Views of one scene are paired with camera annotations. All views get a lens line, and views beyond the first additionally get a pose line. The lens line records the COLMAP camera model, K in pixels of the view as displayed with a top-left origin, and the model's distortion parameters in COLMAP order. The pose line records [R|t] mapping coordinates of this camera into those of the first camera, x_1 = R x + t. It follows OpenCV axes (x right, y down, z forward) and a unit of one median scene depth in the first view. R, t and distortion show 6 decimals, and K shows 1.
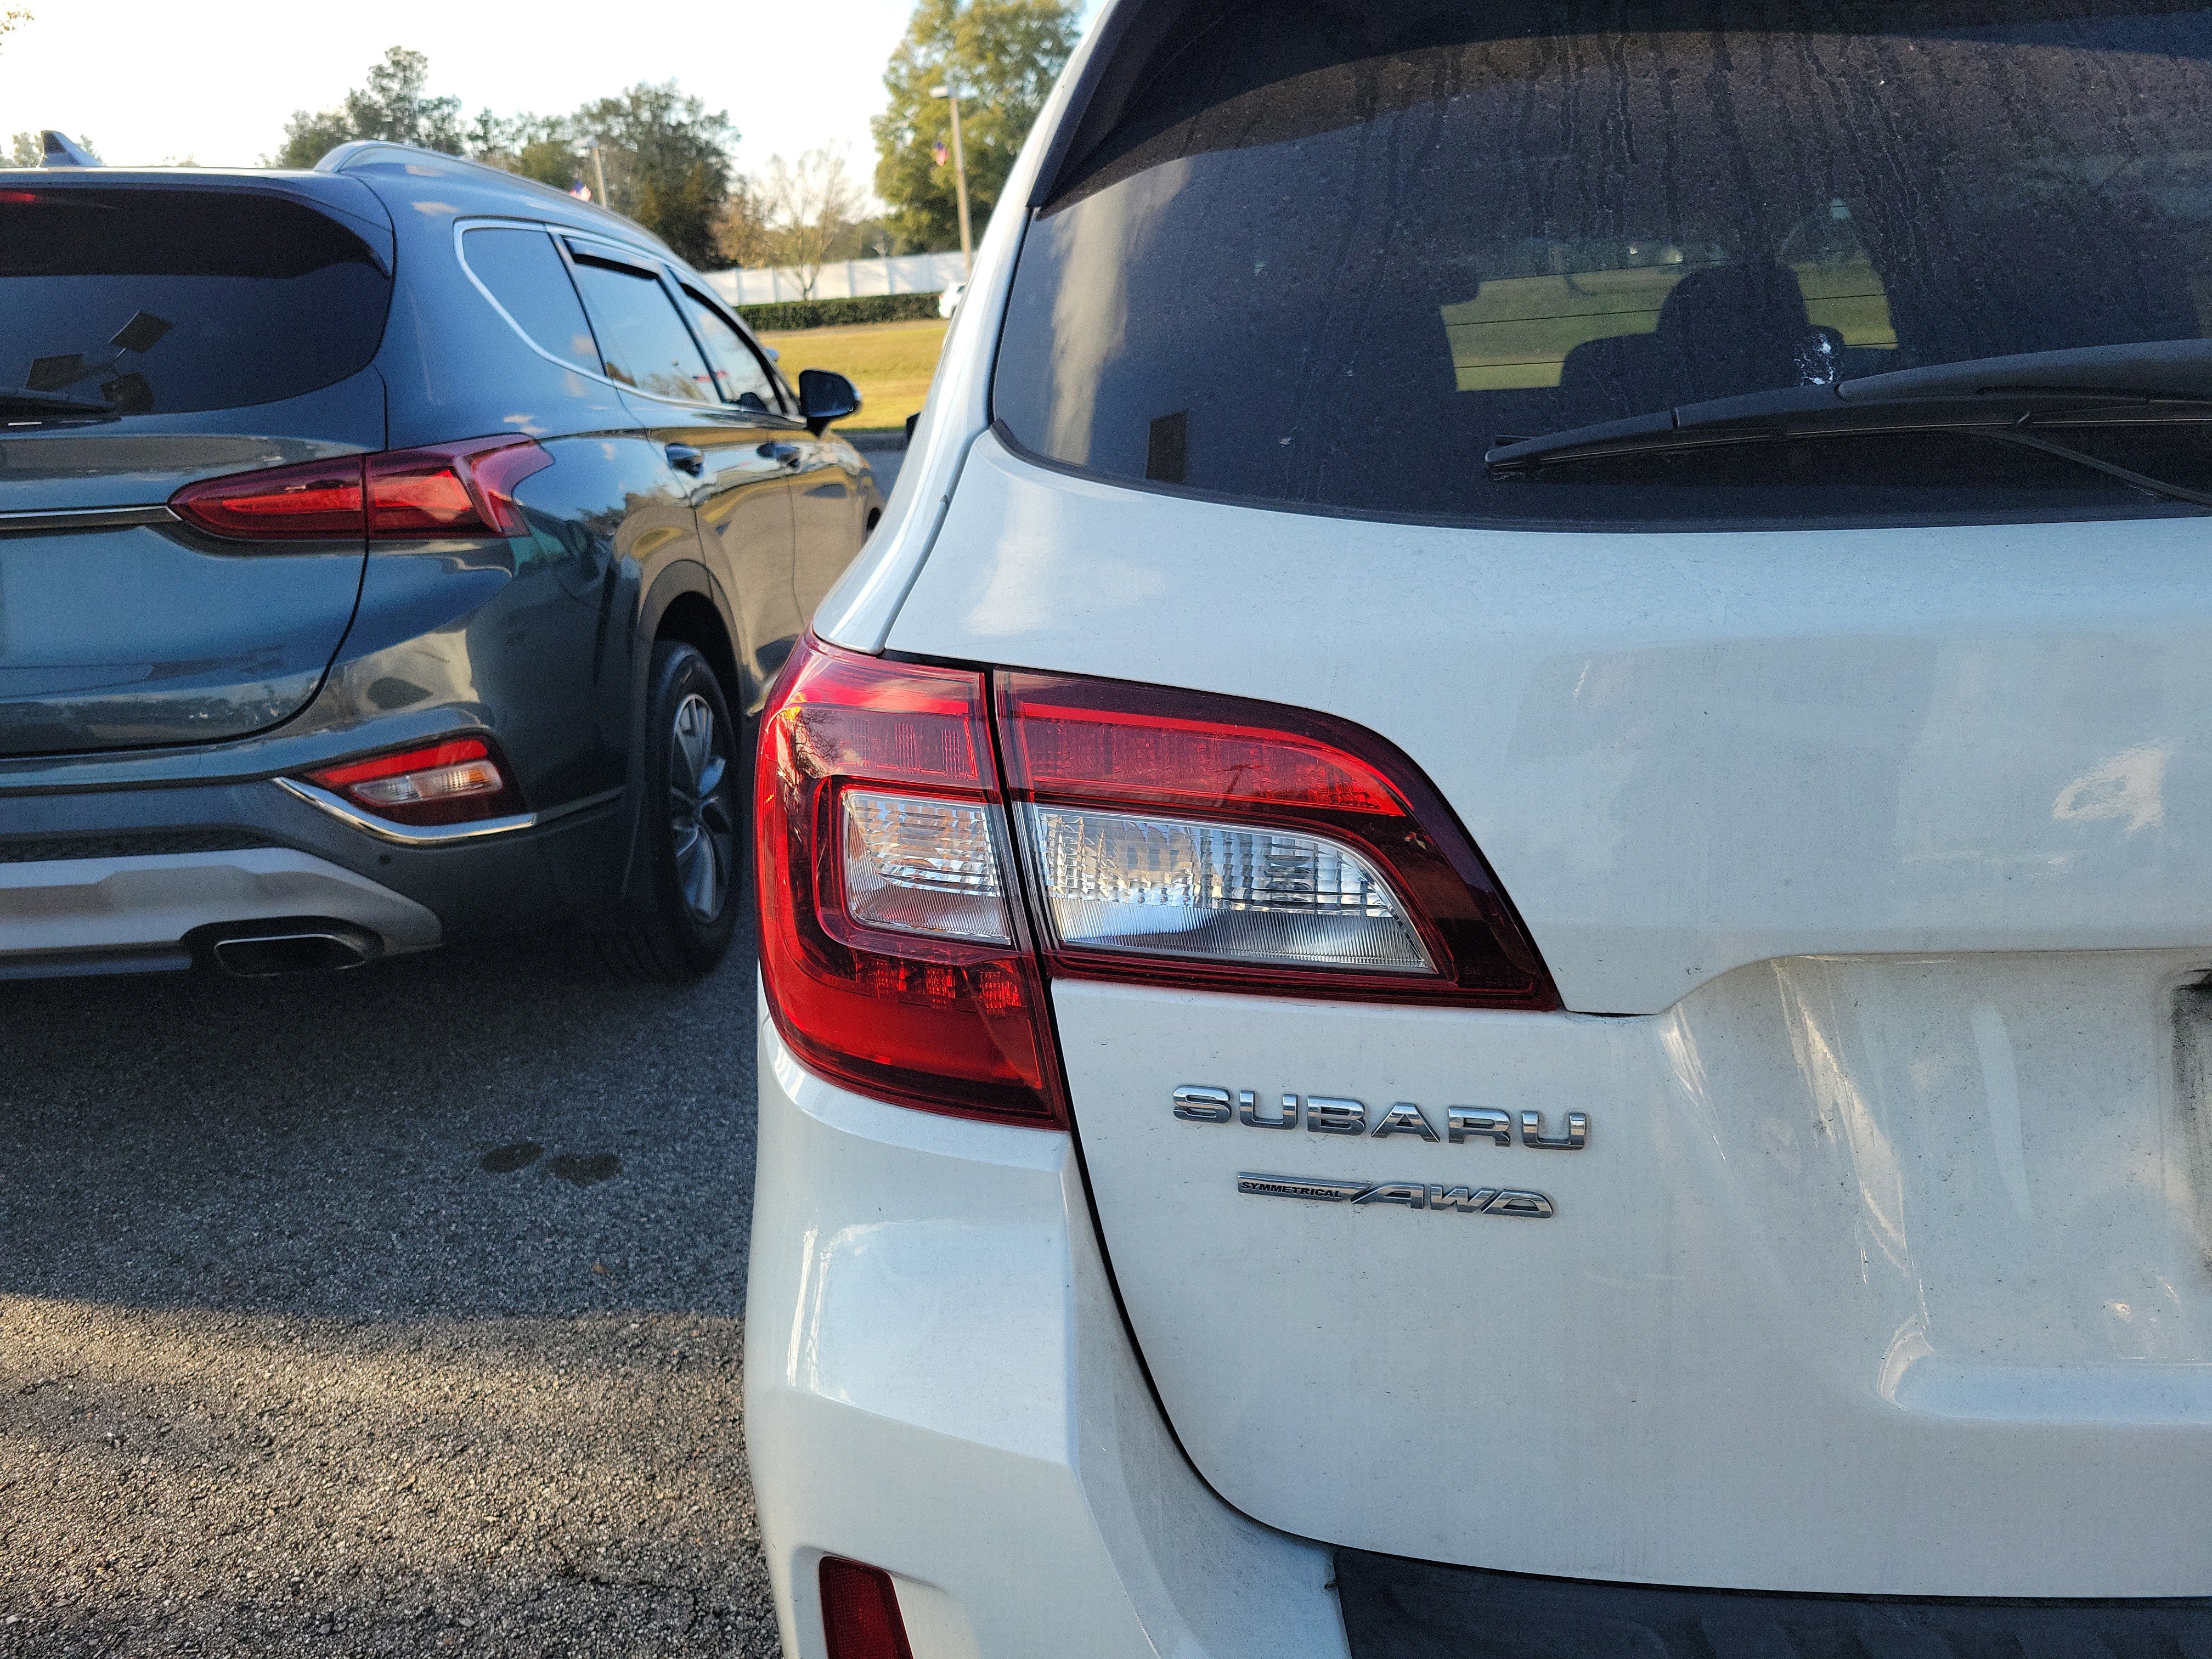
lens RADIAL K [[1678.1, 0, 1098.4], [0, 1678.1, 831.7], [0, 0, 1]] dist [0.025086, -0.007268]
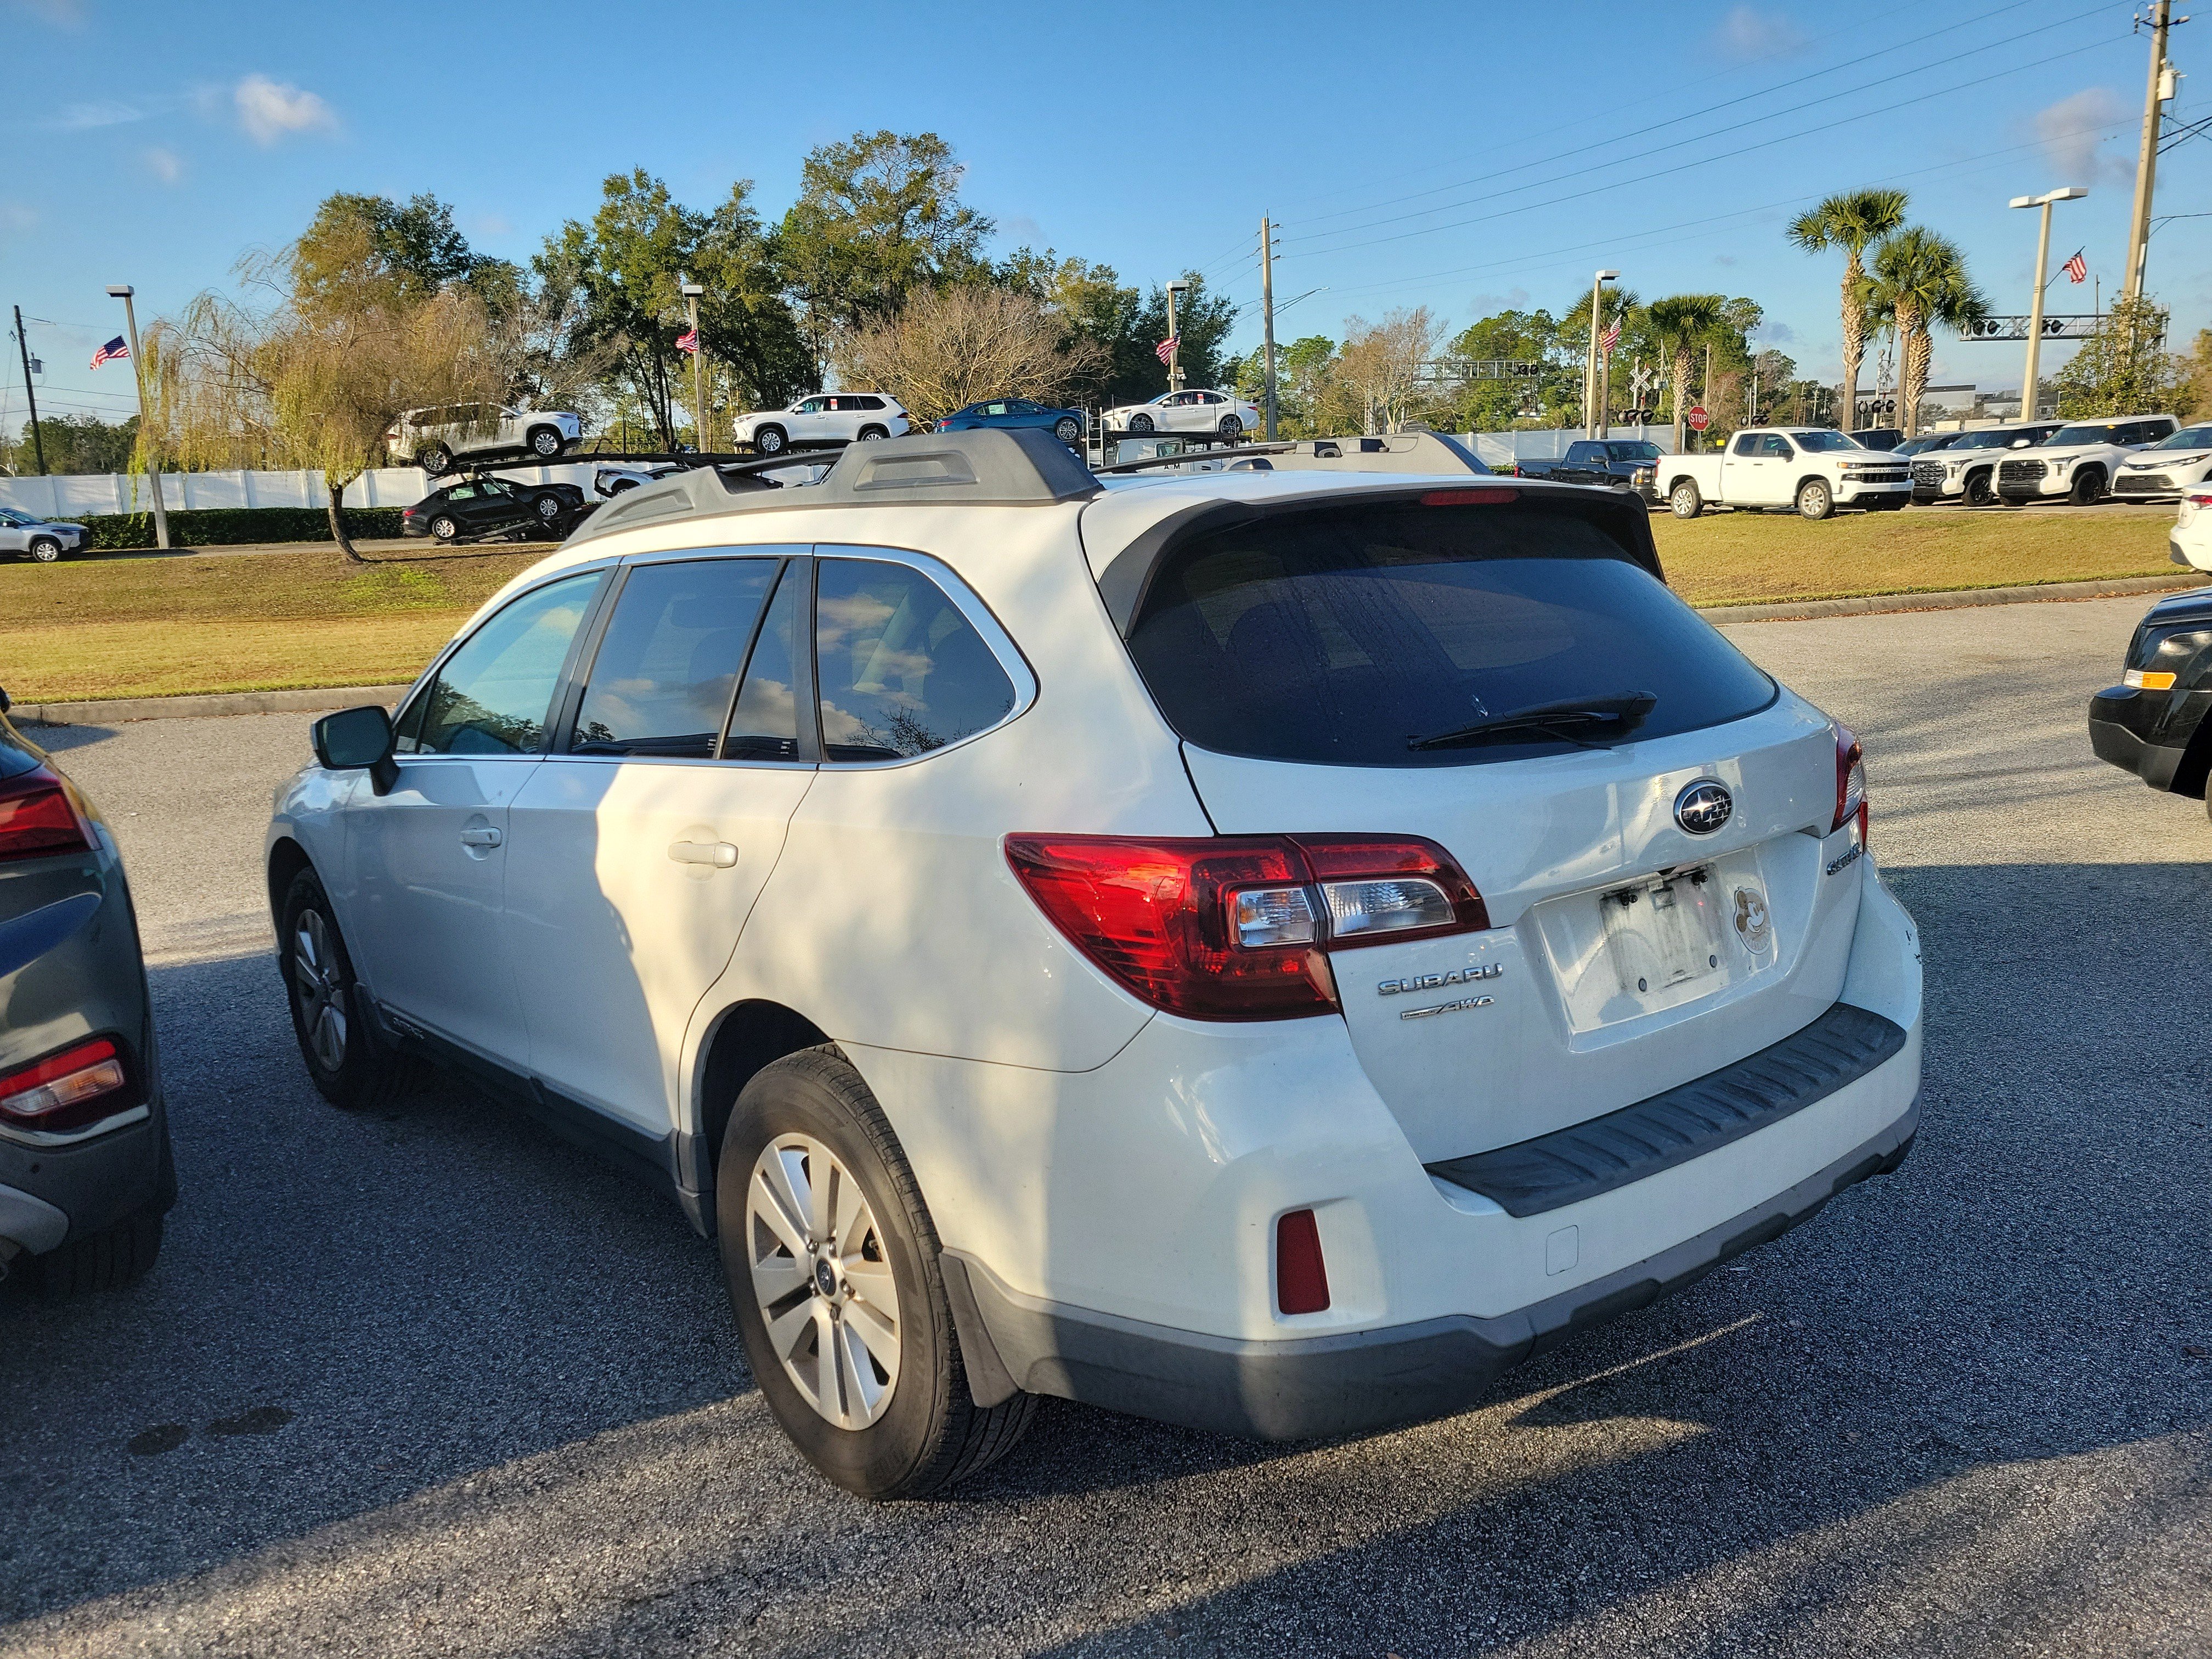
lens RADIAL K [[1683.4, 0, 1088.4], [0, 1683.4, 825.2], [0, 0, 1]] dist [0.050201, -0.028381]
pose [[0.770295, -0.082829, 0.632286, -0.578701], [0.178018, 0.980041, -0.088489, 0.018412], [-0.612336, 0.180720, 0.769665, -0.236096]]
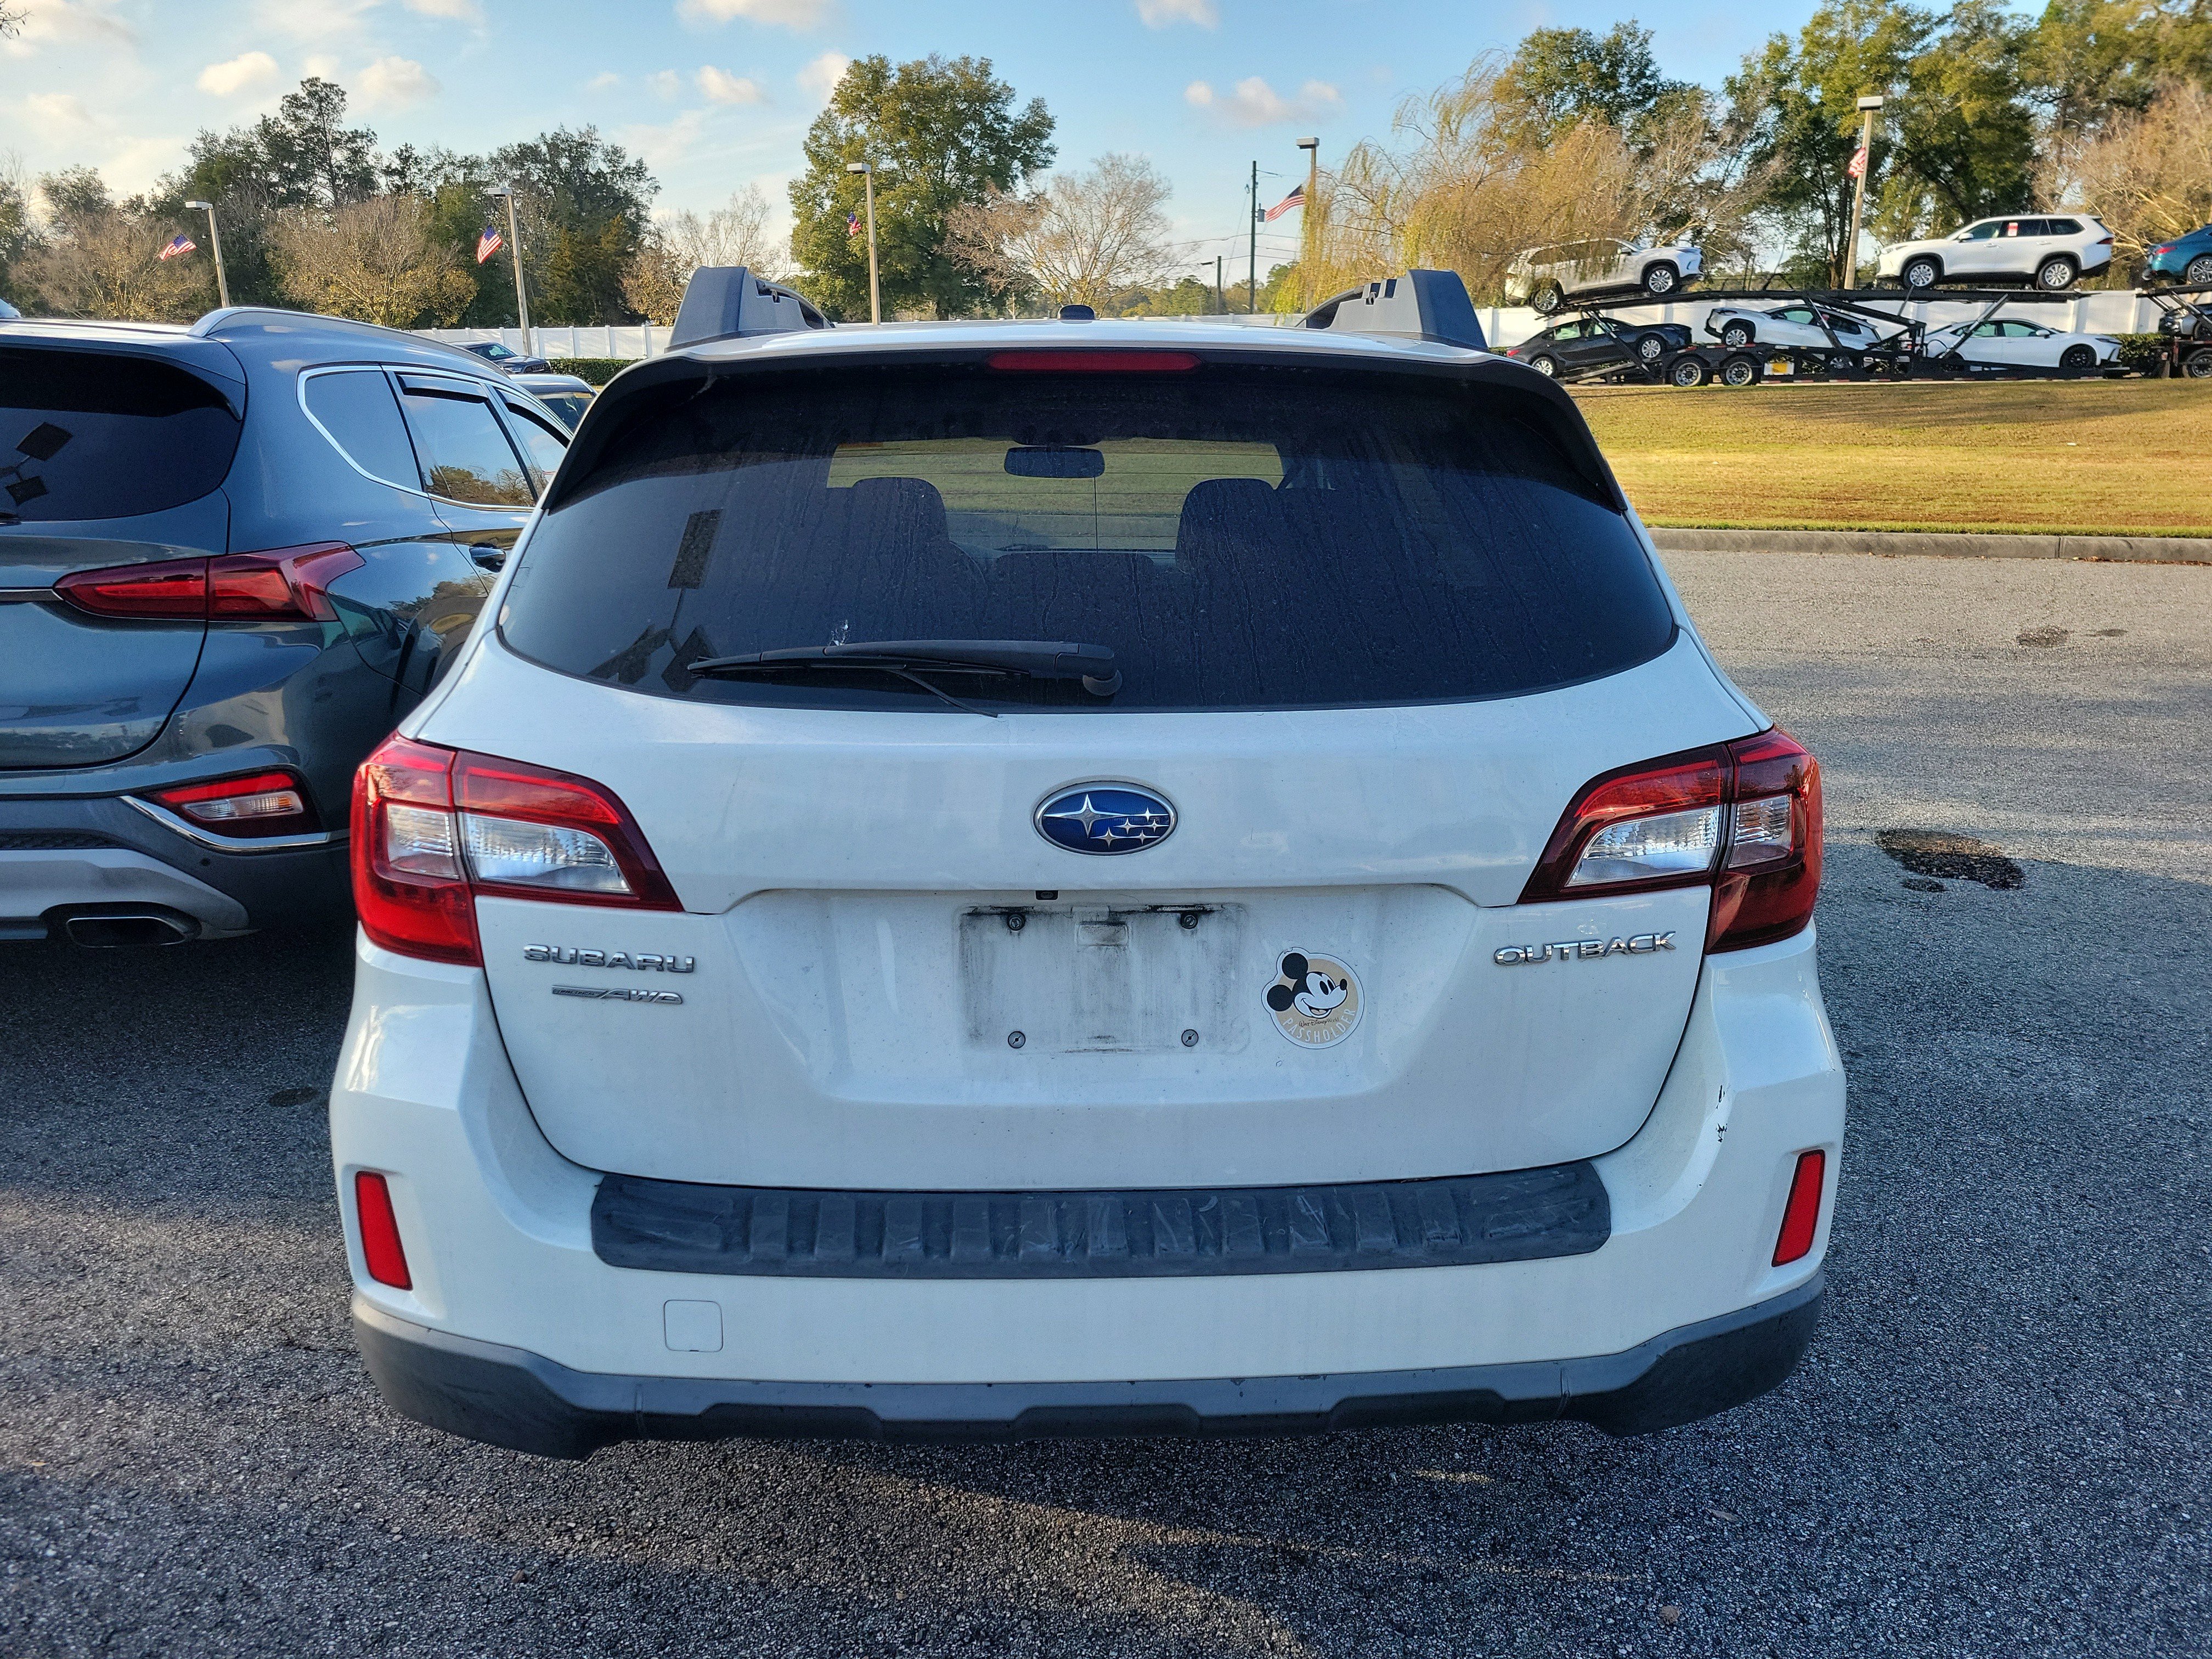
lens RADIAL K [[1683.4, 0, 1088.4], [0, 1683.4, 825.2], [0, 0, 1]] dist [0.050201, -0.028381]
pose [[0.997540, 0.044390, 0.054263, 0.192997], [-0.041957, 0.998098, -0.045171, 0.019220], [-0.056165, 0.042784, 0.997504, -0.370676]]
